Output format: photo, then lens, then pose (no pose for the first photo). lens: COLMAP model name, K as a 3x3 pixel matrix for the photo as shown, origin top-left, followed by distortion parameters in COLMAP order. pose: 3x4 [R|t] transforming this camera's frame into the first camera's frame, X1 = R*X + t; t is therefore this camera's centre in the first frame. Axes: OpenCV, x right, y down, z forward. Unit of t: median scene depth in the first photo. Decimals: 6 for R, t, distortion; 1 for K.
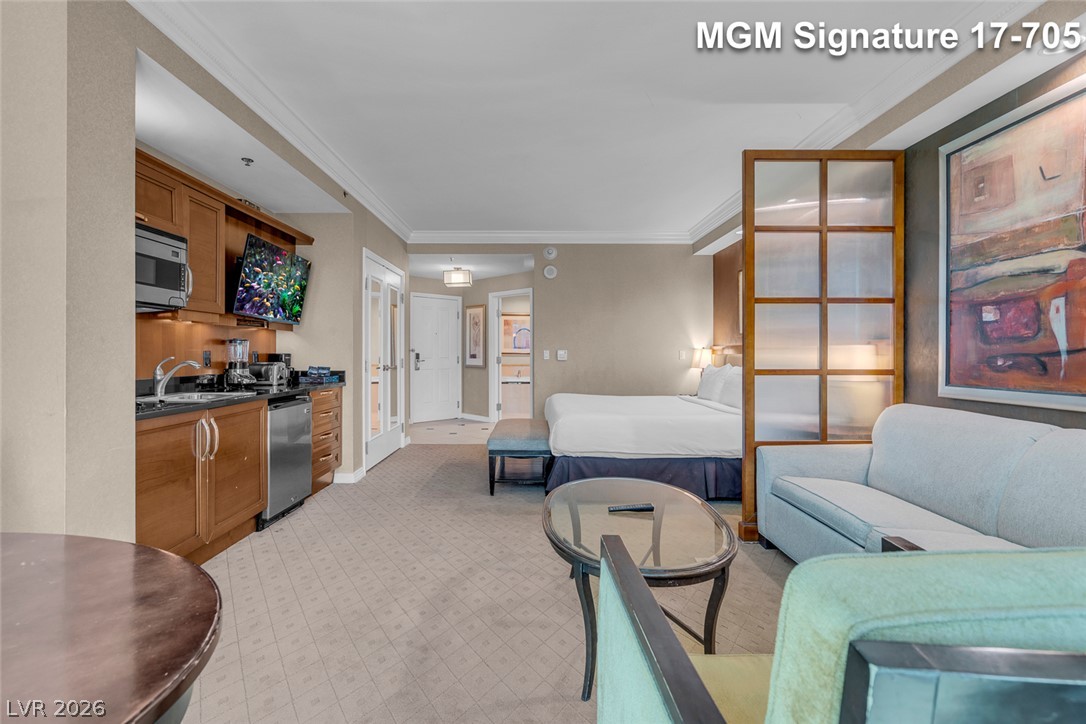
lens RADIAL K [[497.2, 0, 538.6], [0, 497.2, 351.4], [0, 0, 1]] dist [-0.000243, 0.000643]
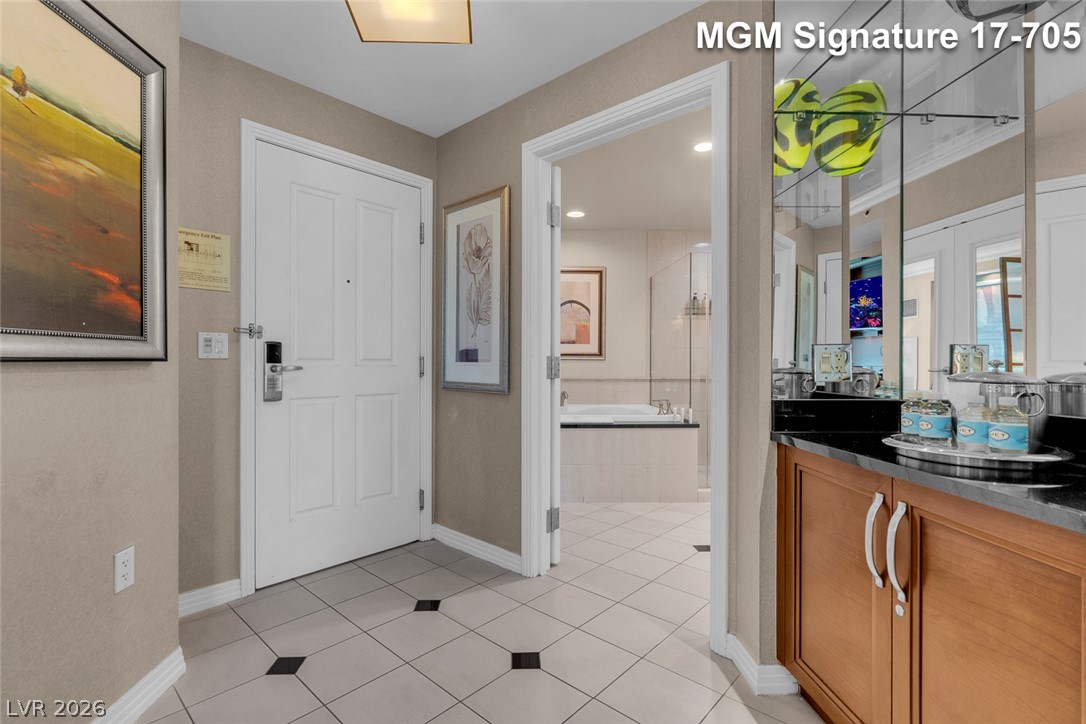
lens RADIAL K [[499.2, 0, 537.1], [0, 499.2, 362.3], [0, 0, 1]] dist [-0.000833, 0.000102]
pose [[0.999333, 0.003534, 0.036344, -0.237592], [-0.003601, 0.999992, 0.001783, 0.032832], [-0.036337, -0.001912, 0.999338, 1.632435]]
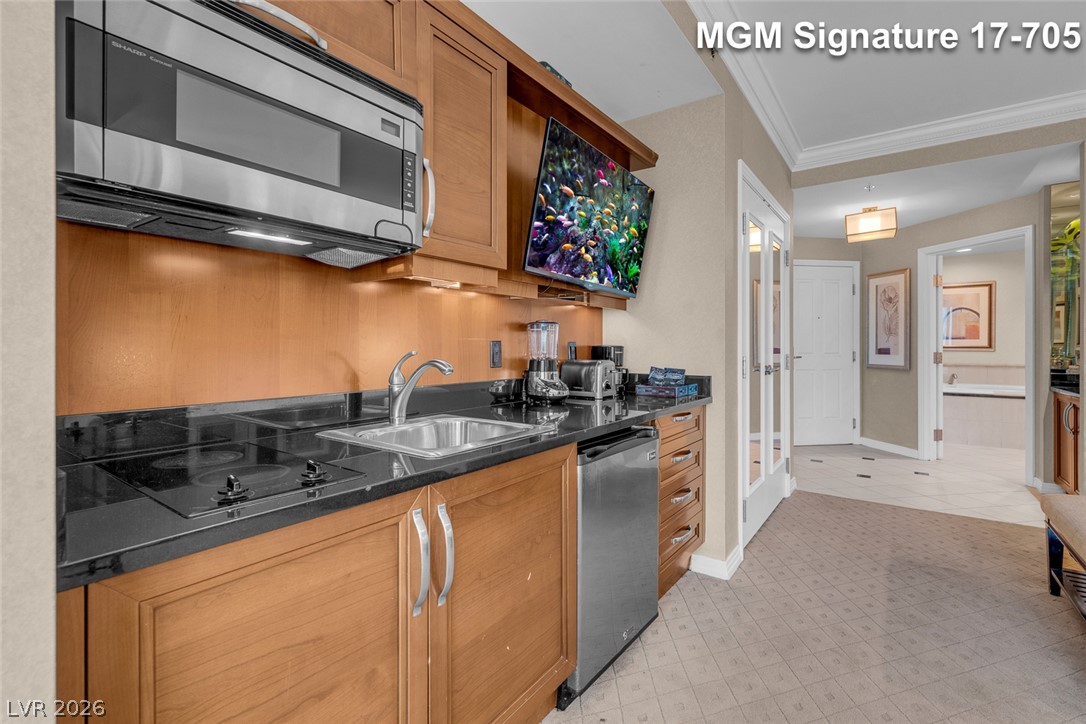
lens RADIAL K [[496.4, 0, 540.4], [0, 496.4, 346.7], [0, 0, 1]] dist [0.003127, -0.000074]
pose [[0.805563, 0.000862, -0.592509, -0.260877], [0.000912, 0.999996, 0.002695, 0.004351], [0.592509, -0.002711, 0.805559, 0.534372]]
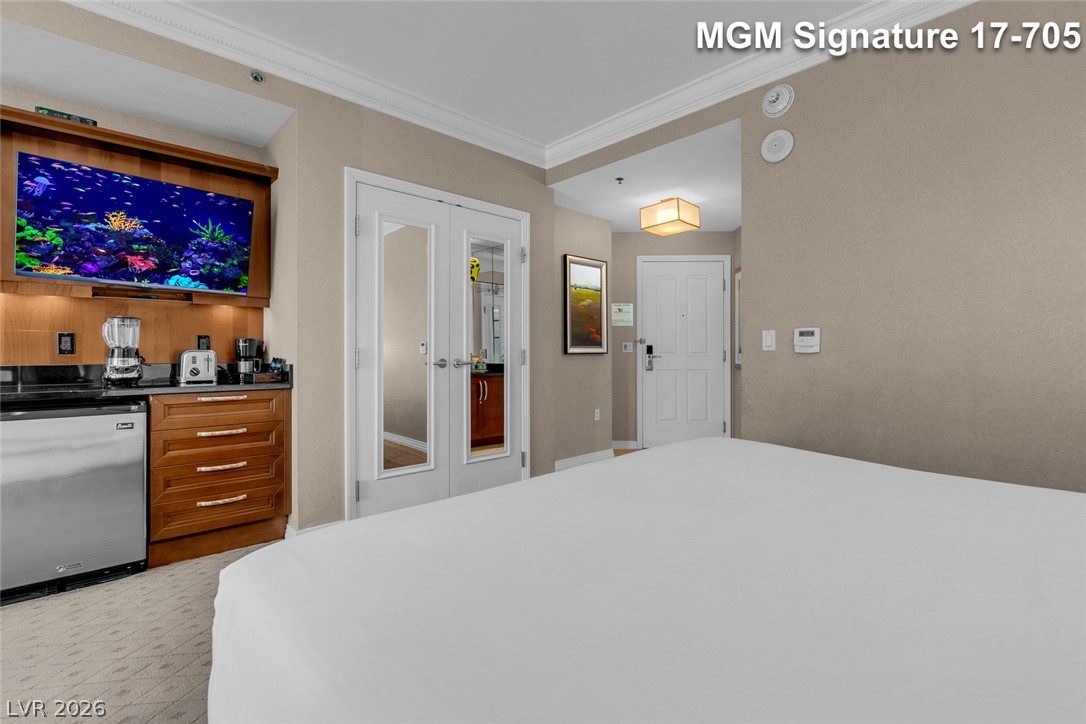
lens RADIAL K [[497.2, 0, 538.6], [0, 497.2, 351.4], [0, 0, 1]] dist [-0.000243, 0.000643]
pose [[0.673413, -0.002631, -0.739262, 0.354016], [0.001775, 0.999997, -0.001943, 0.029839], [0.739264, -0.000004, 0.673415, 0.999799]]
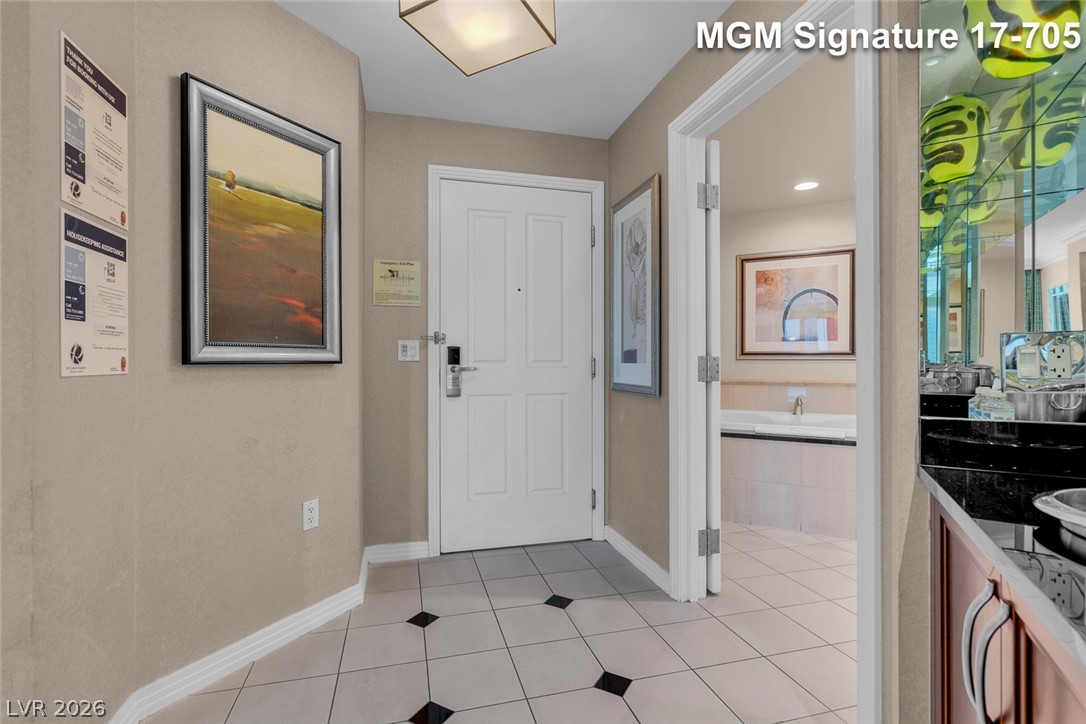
lens RADIAL K [[502.3, 0, 538.6], [0, 502.3, 360.6], [0, 0, 1]] dist [-0.002447, 0.000225]
pose [[0.865266, -0.001825, -0.501310, -0.054539], [0.000488, 0.999996, -0.002798, 0.032344], [0.501313, 0.002176, 0.865263, 1.690898]]
